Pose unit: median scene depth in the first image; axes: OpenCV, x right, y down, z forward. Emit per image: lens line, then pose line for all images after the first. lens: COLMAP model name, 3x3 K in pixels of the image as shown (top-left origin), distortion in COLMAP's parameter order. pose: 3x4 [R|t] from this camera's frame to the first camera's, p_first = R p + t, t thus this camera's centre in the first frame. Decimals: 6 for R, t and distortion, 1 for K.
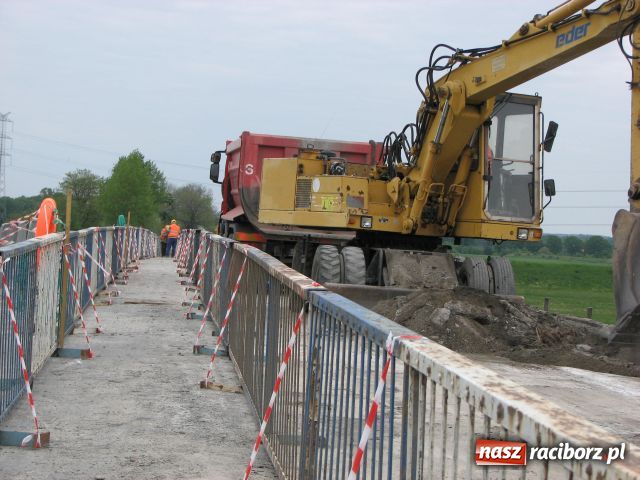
lens RADIAL K [[1450.7, 0, 319.4], [0, 1450.7, 218.8], [0, 0, 1]] dist [0.023941, 0.463086]
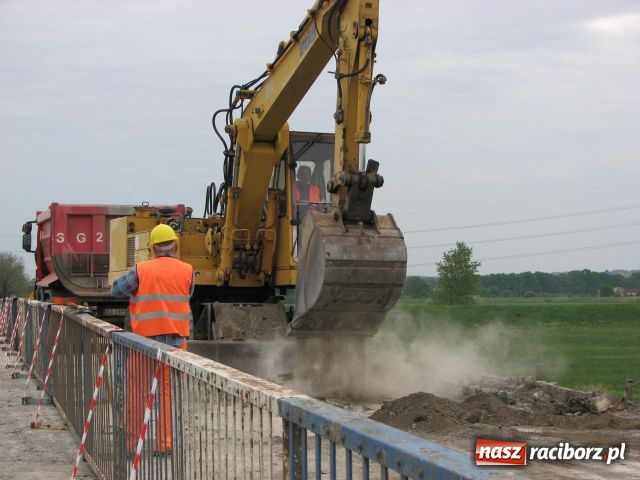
lens RADIAL K [[1581.5, 0, 320.0], [0, 1581.5, 240.0], [0, 0, 1]] dist [0.036948, 0.477904]
pose [[0.991174, -0.068720, 0.113368, 0.010606], [0.071062, 0.997331, -0.016747, 0.000919], [-0.111915, 0.024655, 0.993412, -0.214329]]
